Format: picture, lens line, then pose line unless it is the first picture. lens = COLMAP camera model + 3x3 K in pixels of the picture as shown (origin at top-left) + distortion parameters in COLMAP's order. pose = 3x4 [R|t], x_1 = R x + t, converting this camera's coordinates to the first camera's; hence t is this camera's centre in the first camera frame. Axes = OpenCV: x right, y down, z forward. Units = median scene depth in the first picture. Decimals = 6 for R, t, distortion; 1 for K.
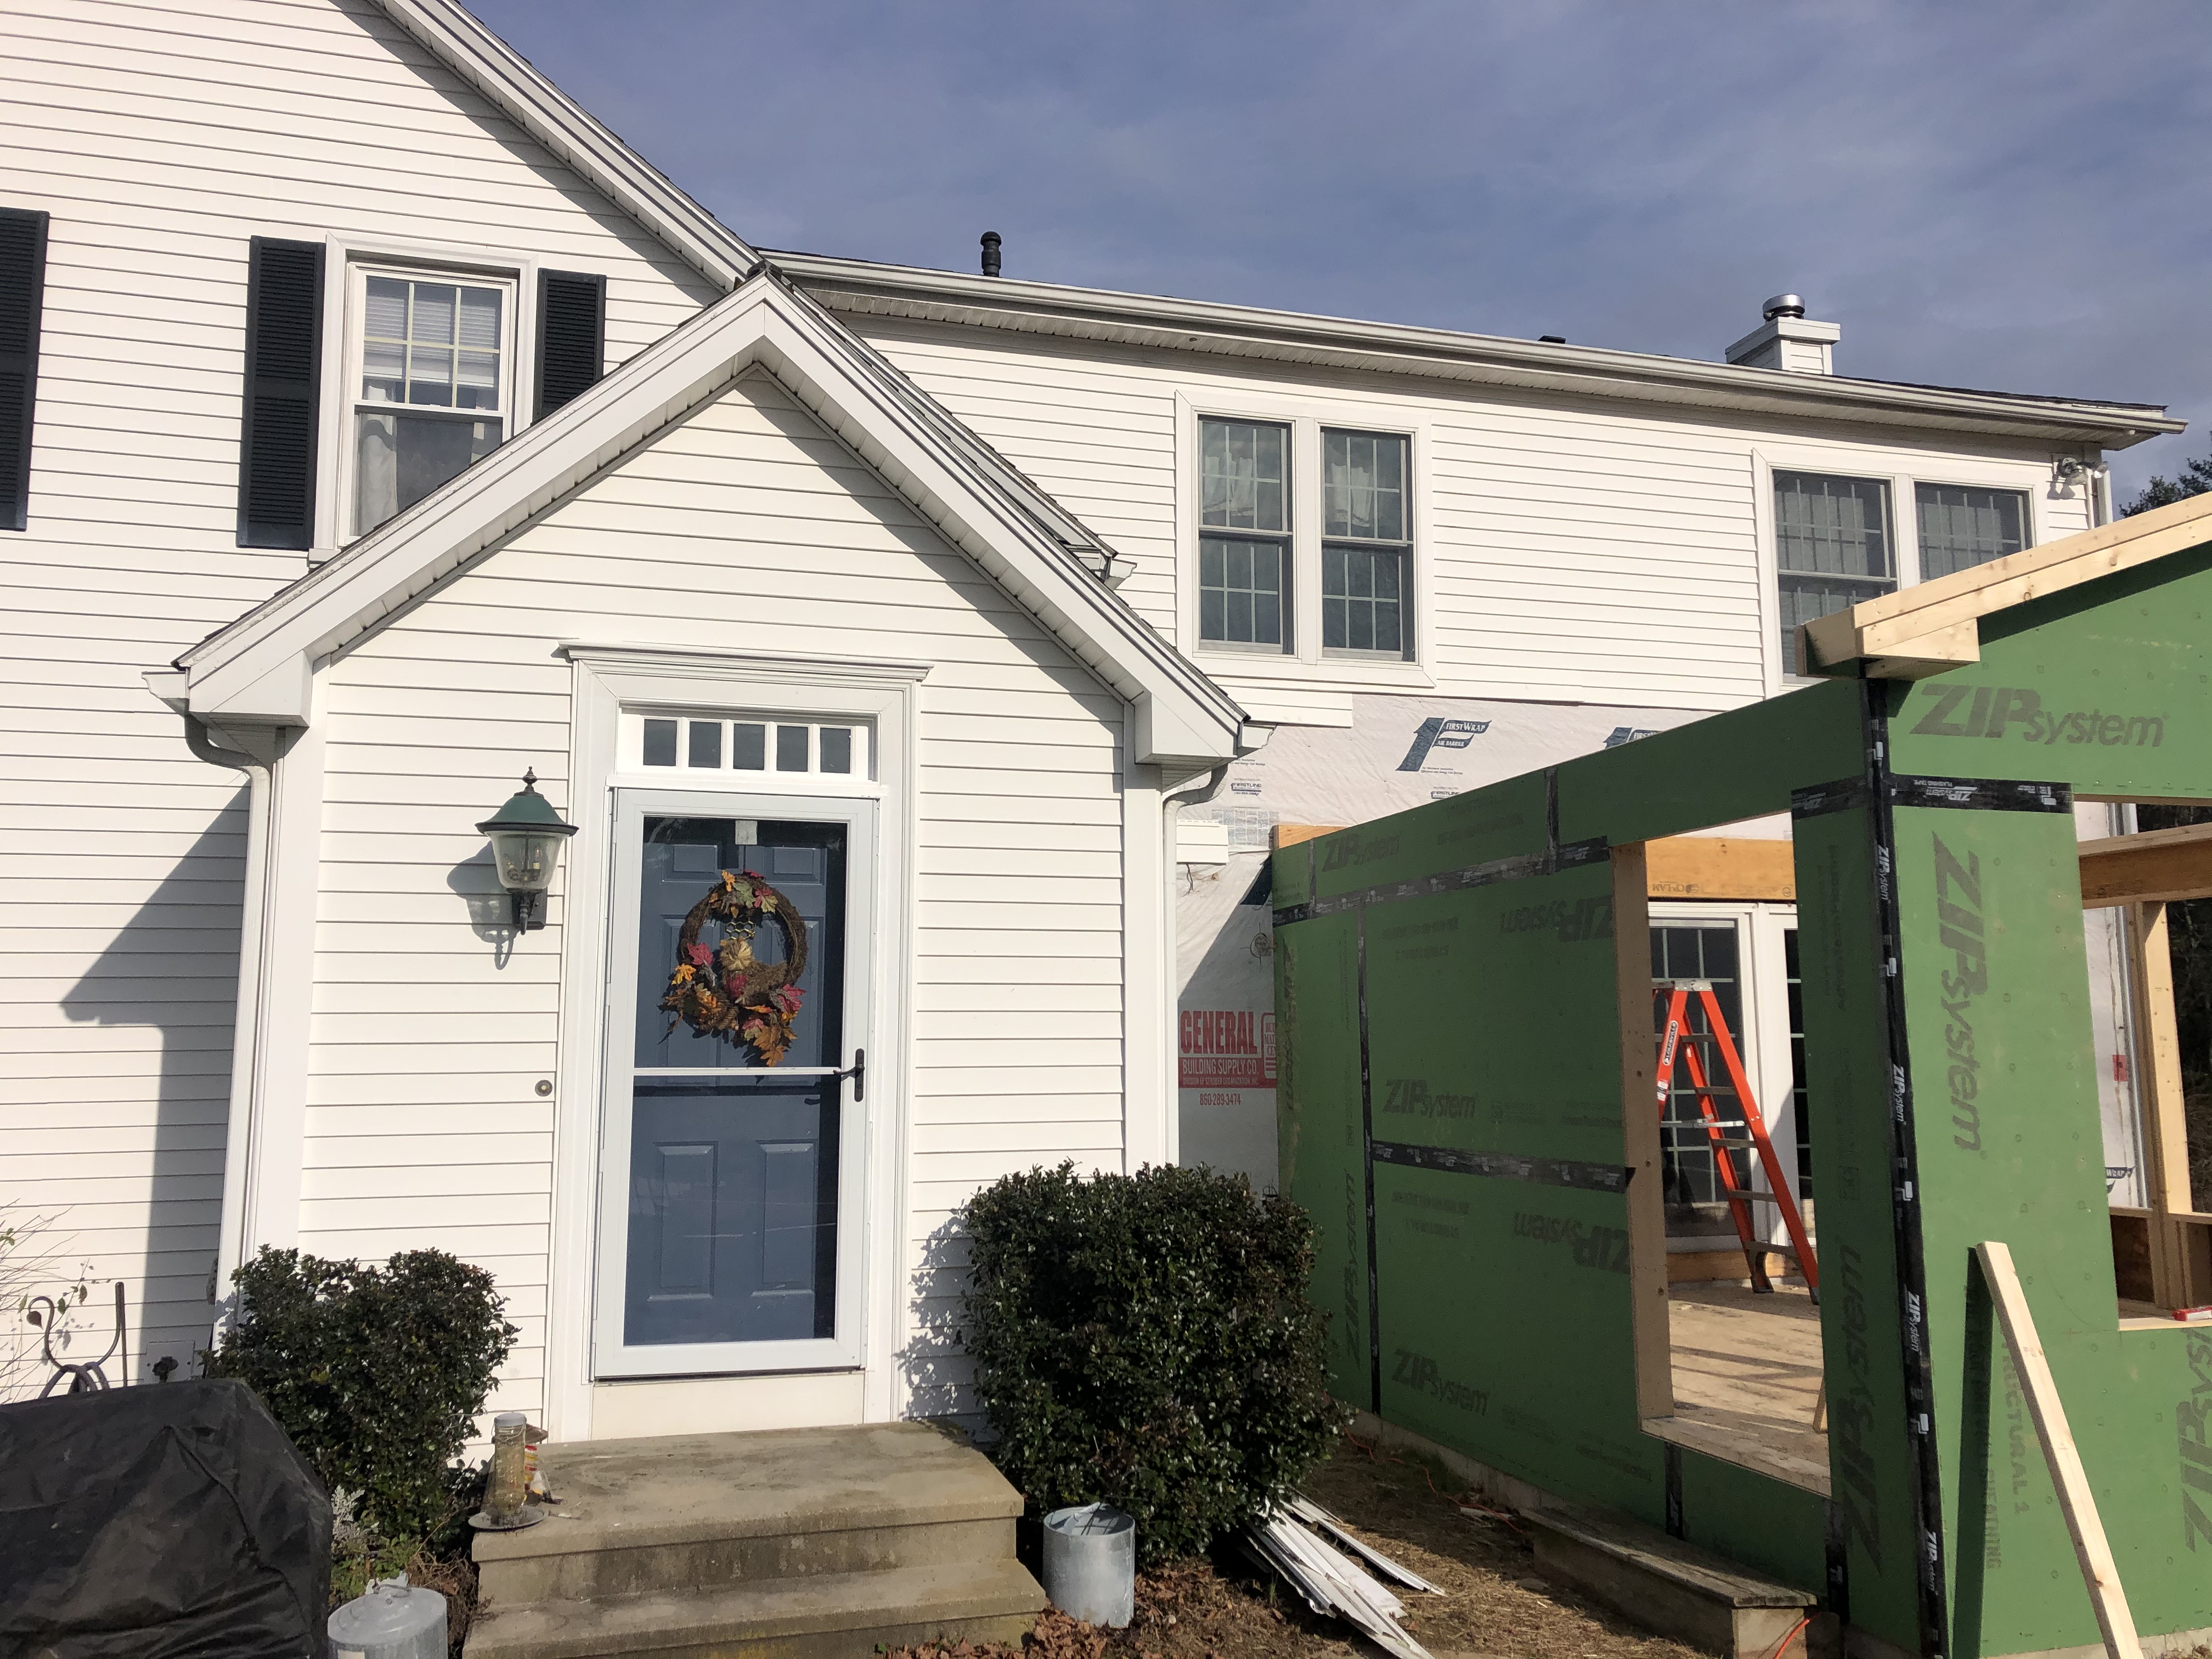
lens RADIAL K [[1789.2, 0, 1097.9], [0, 1789.2, 817.2], [0, 0, 1]] dist [0.077052, -0.148801]
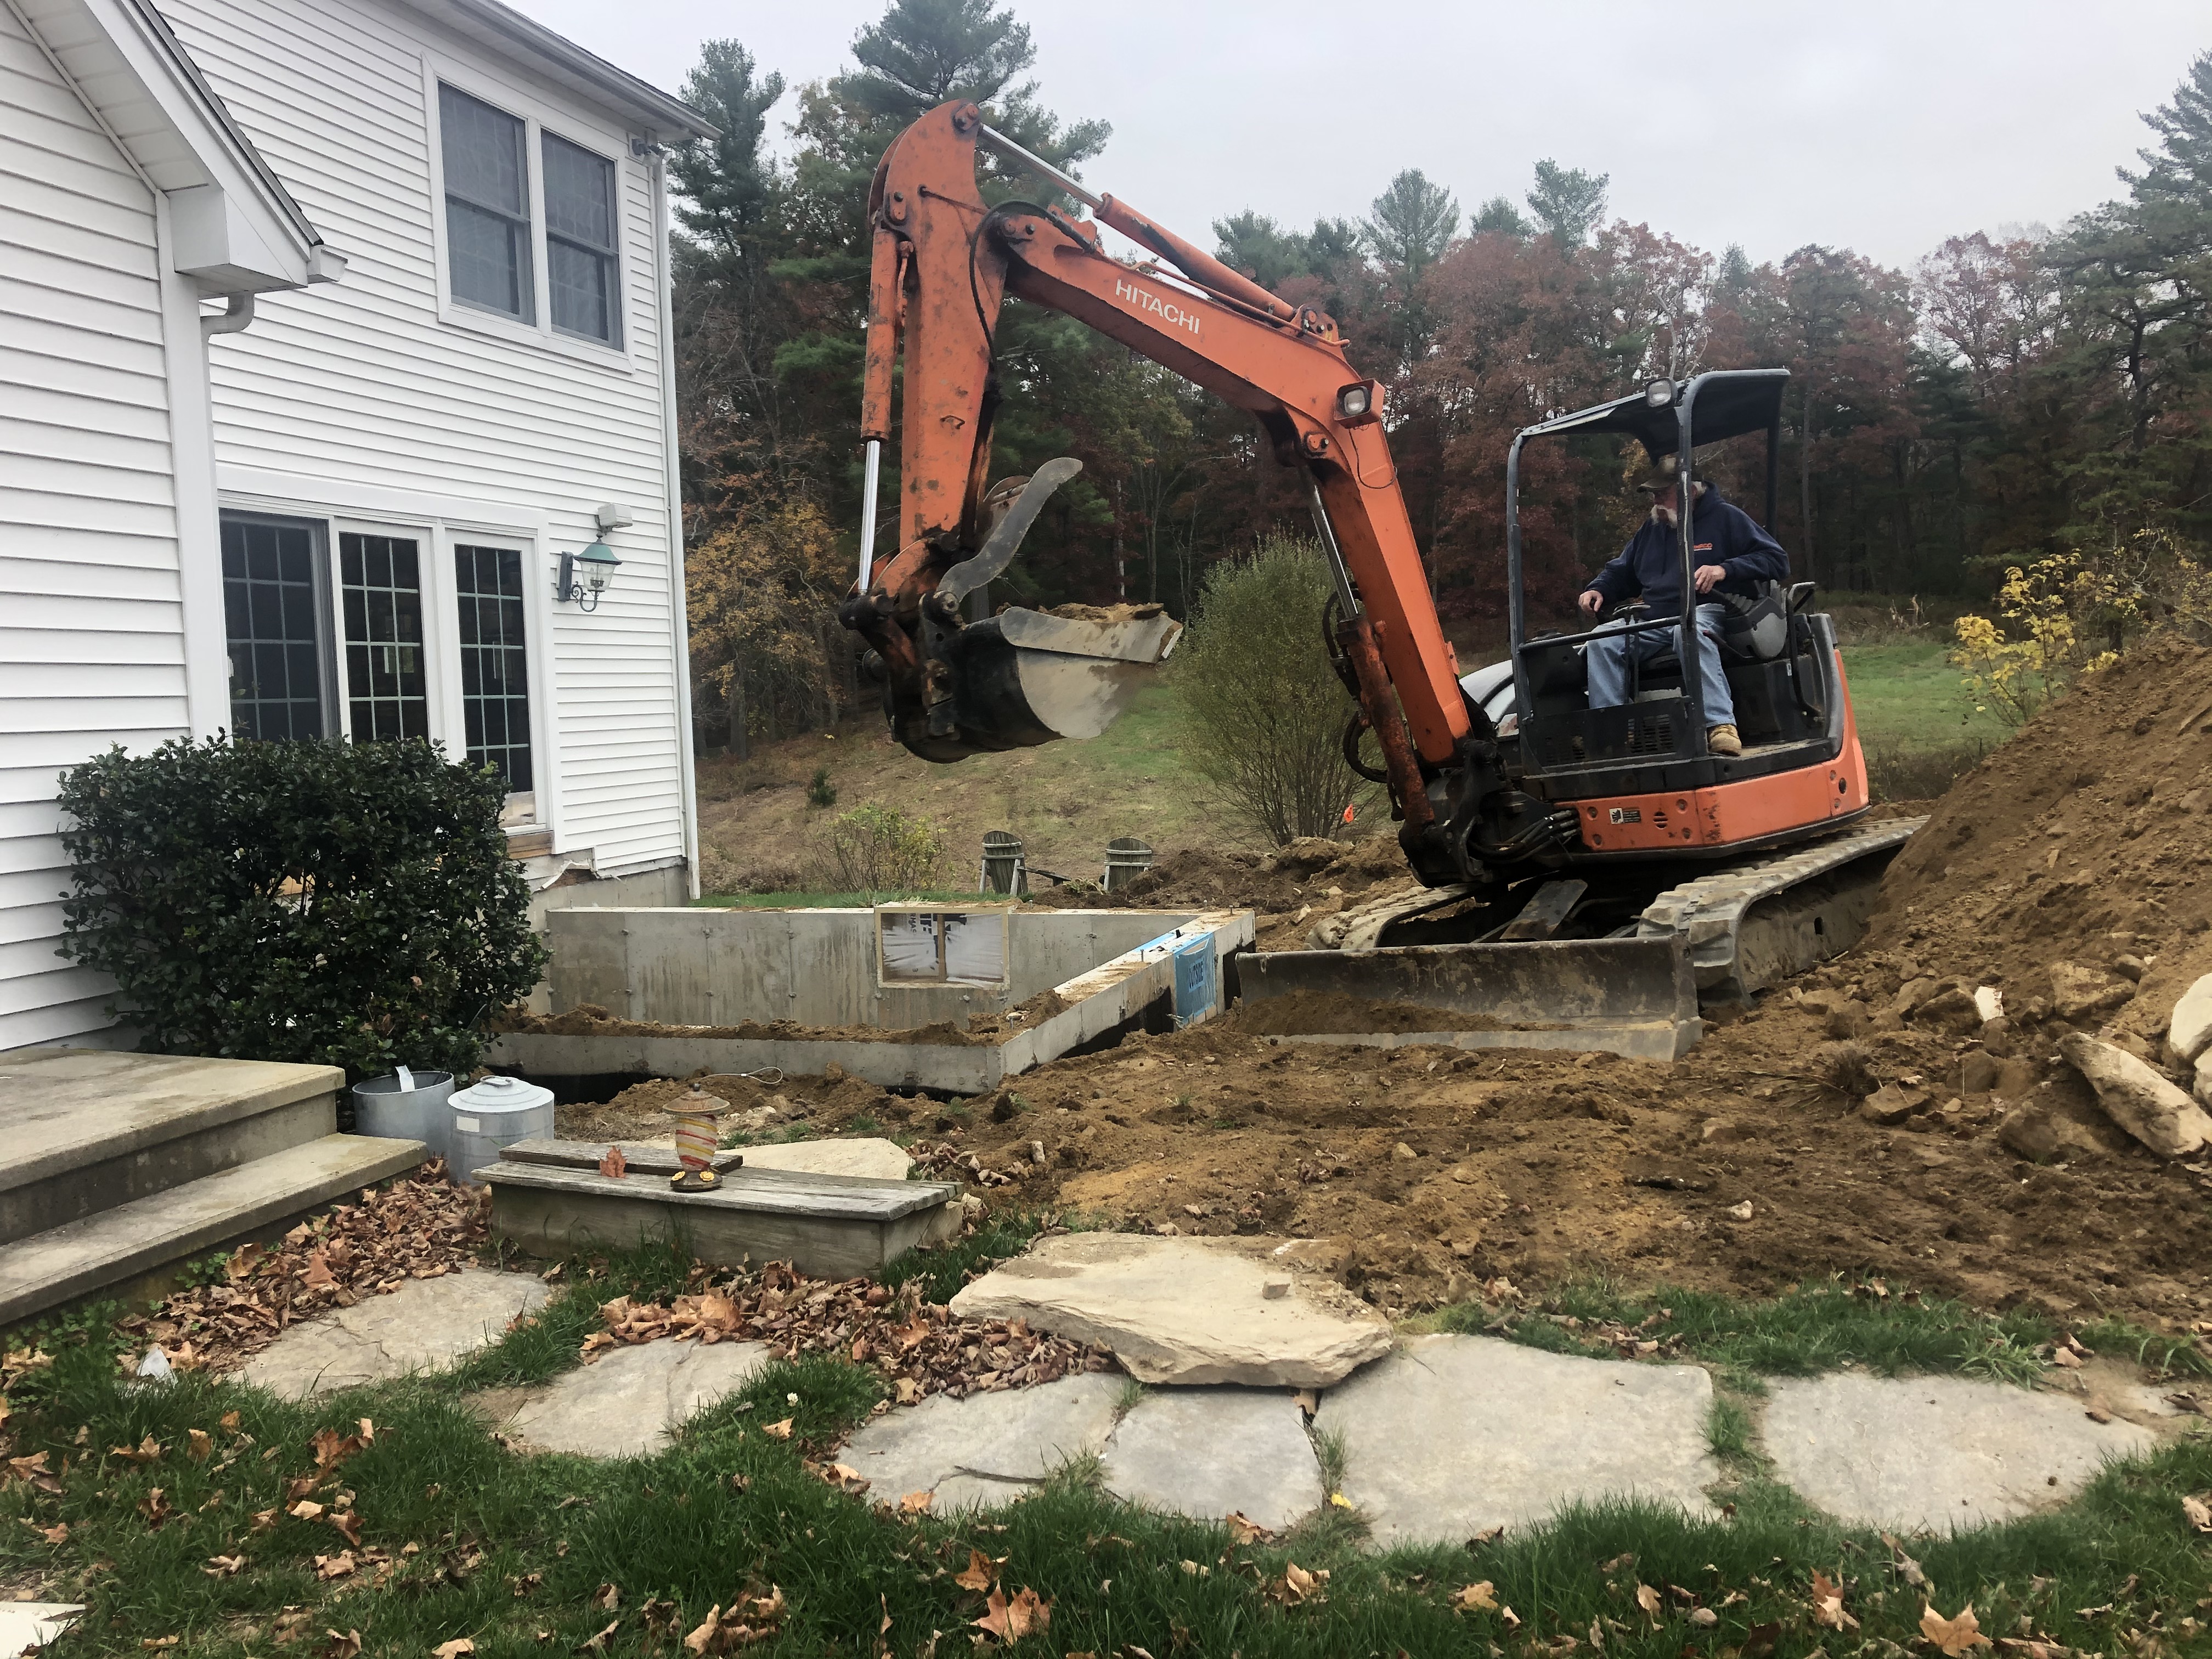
lens RADIAL K [[1850.0, 0, 1098.6], [0, 1850.0, 801.3], [0, 0, 1]] dist [0.008093, 0.009155]
pose [[0.559663, -0.058581, 0.826647, -0.485858], [-0.078886, 0.989203, 0.123509, 0.075905], [-0.824957, -0.134334, 0.548999, 0.140683]]
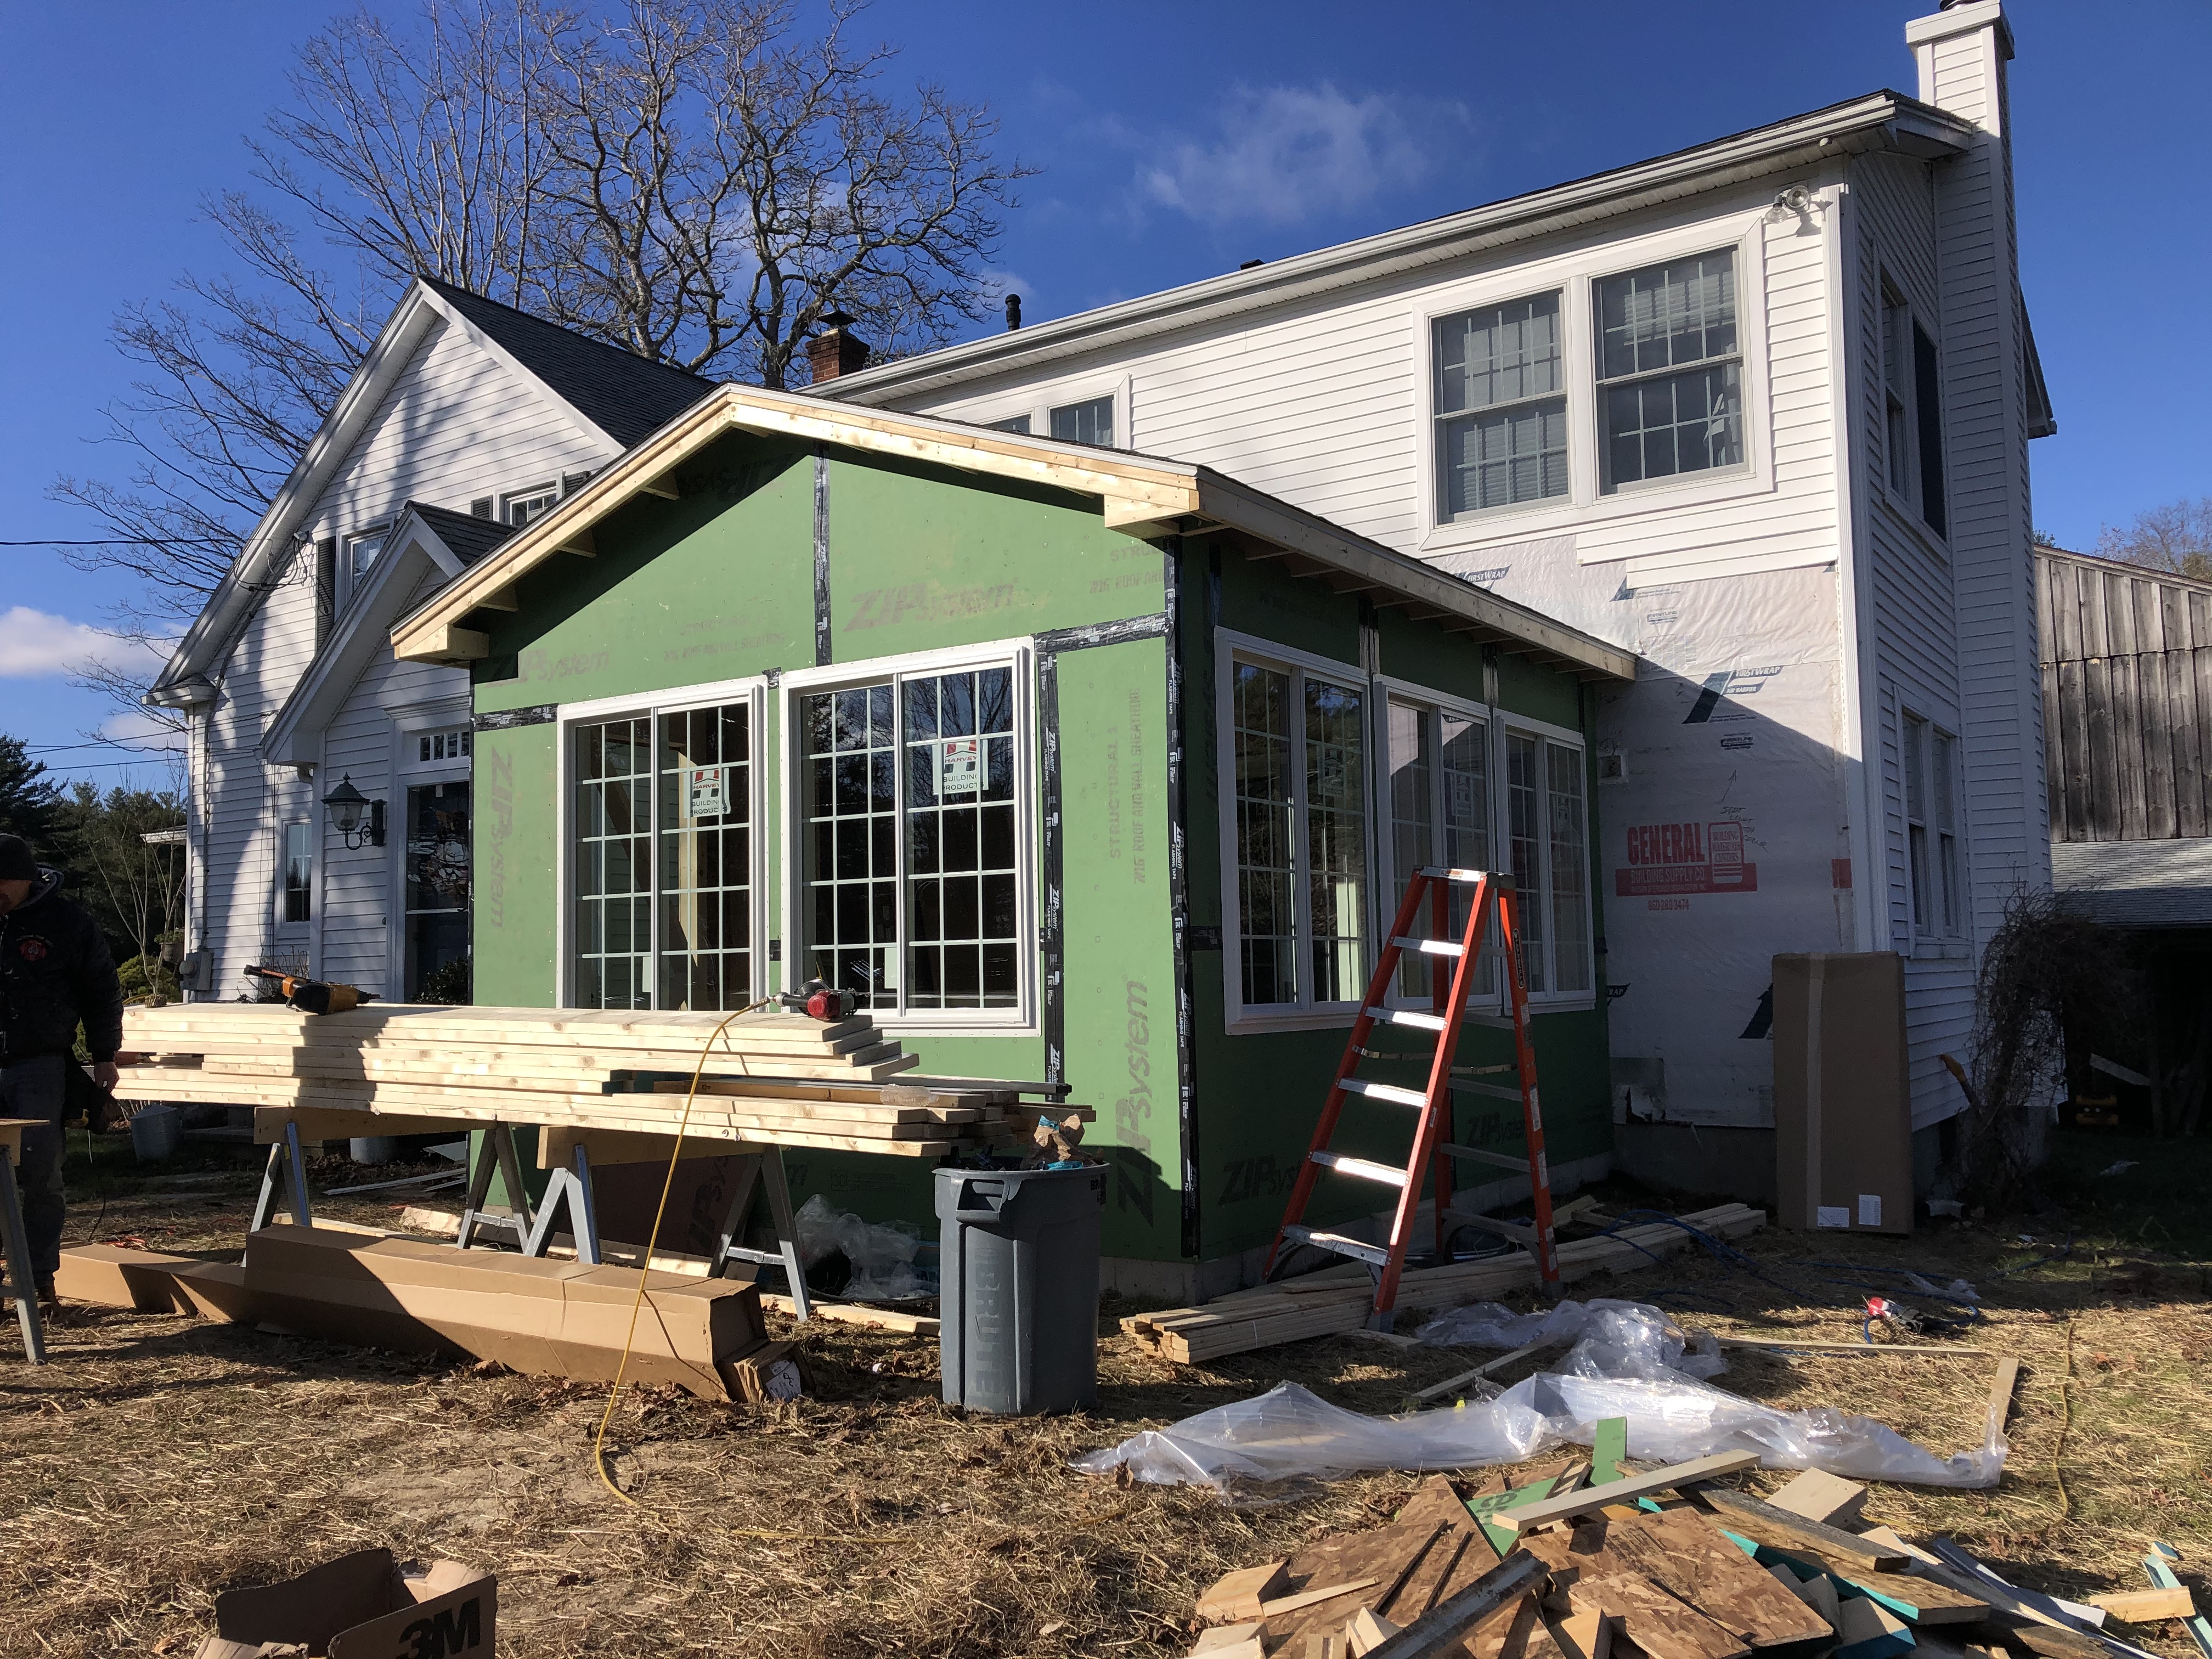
lens RADIAL K [[1816.0, 0, 1115.2], [0, 1816.0, 823.7], [0, 0, 1]] dist [0.059910, -0.045304]
pose [[0.659508, -0.071182, -0.748320, 1.708554], [0.119644, 0.992756, 0.011012, 0.106529], [0.742115, -0.096795, 0.663247, 0.225511]]
